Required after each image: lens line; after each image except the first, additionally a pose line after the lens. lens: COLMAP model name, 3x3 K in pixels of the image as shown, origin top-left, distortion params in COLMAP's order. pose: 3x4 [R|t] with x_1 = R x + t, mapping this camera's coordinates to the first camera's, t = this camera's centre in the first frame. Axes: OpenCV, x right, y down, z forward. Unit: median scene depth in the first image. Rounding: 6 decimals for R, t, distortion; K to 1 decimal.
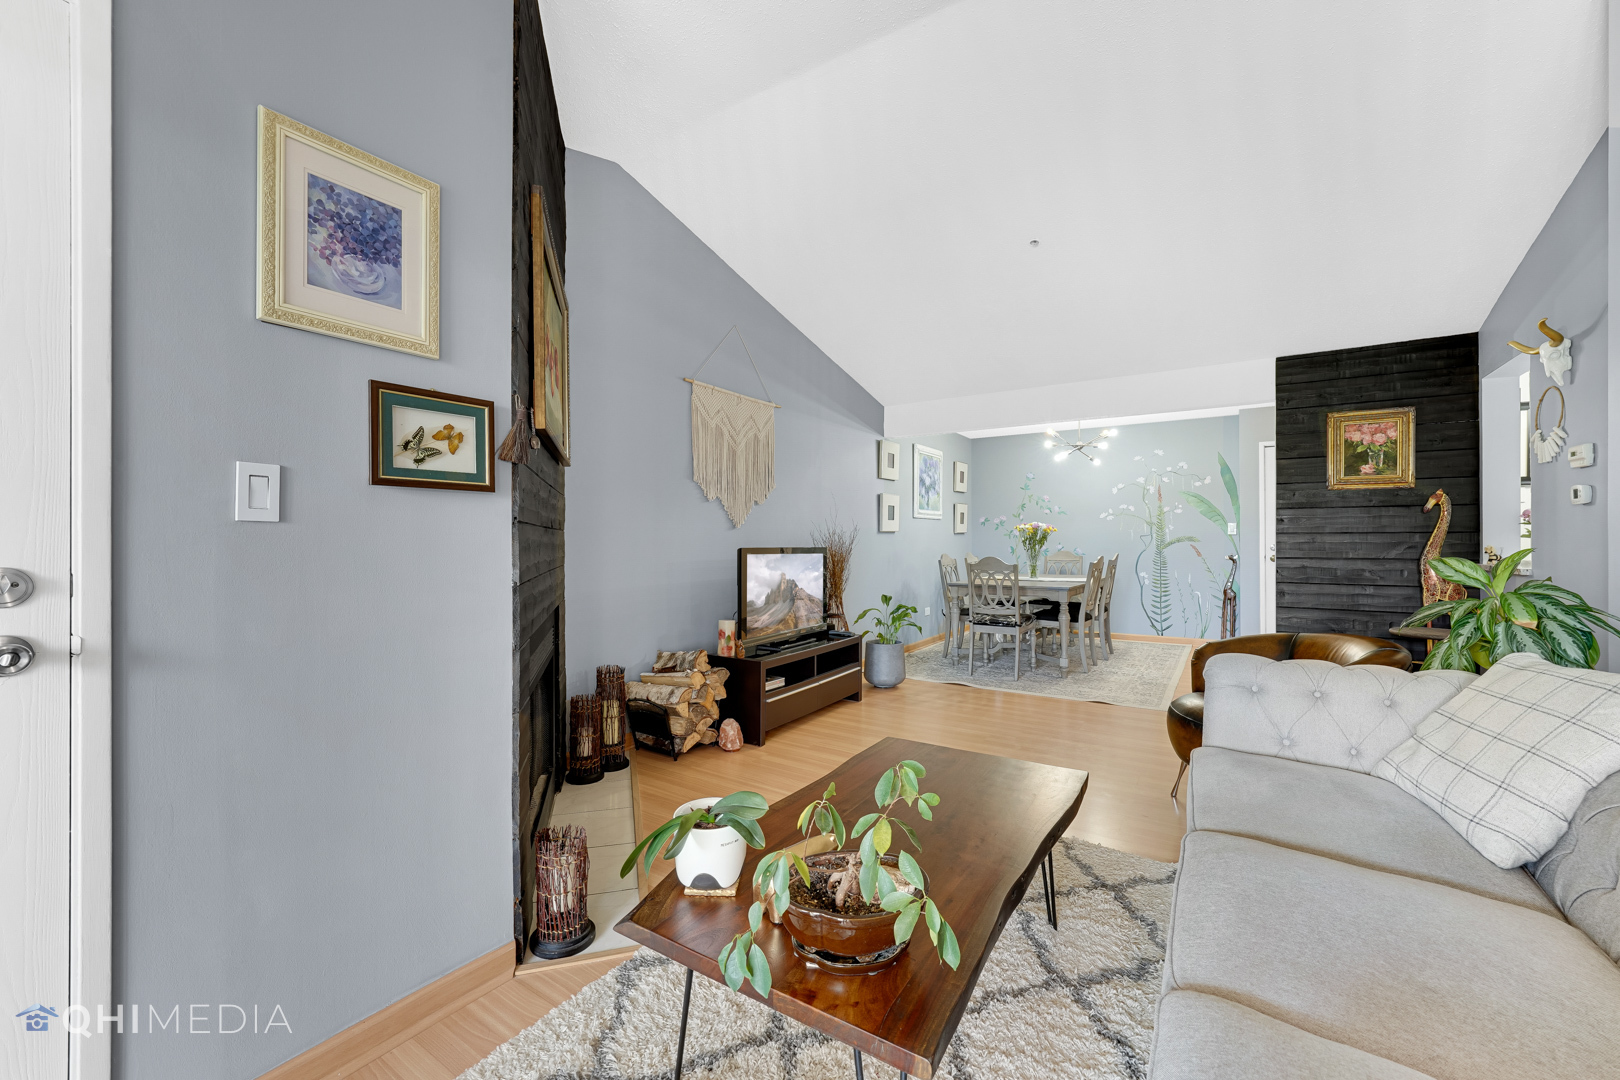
lens RADIAL K [[644.1, 0, 804.0], [0, 644.1, 540.0], [0, 0, 1]] dist [-0.021948, 0.008017]
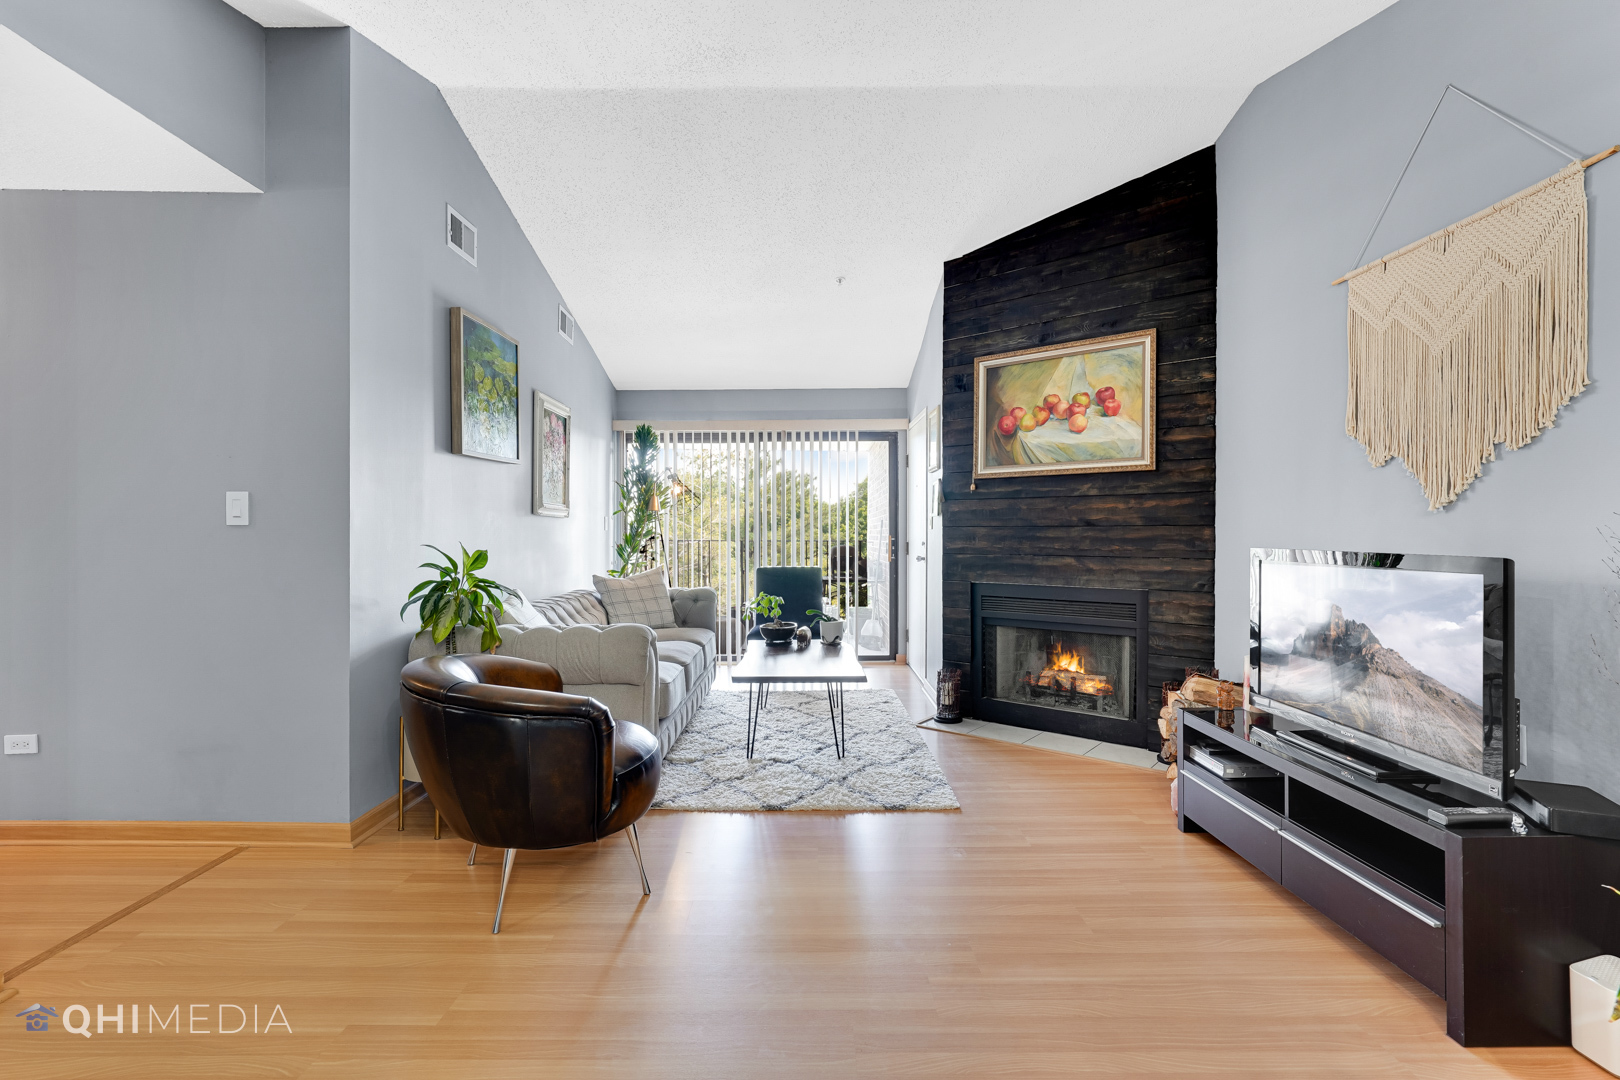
lens RADIAL K [[731.7, 0, 810.9], [0, 731.7, 535.3], [0, 0, 1]] dist [-0.002063, 0.000767]
pose [[-0.828848, 0.002664, -0.559468, 0.411475], [0.002273, 0.999996, 0.001395, -0.001629], [0.559469, -0.000115, -0.828851, 0.828754]]
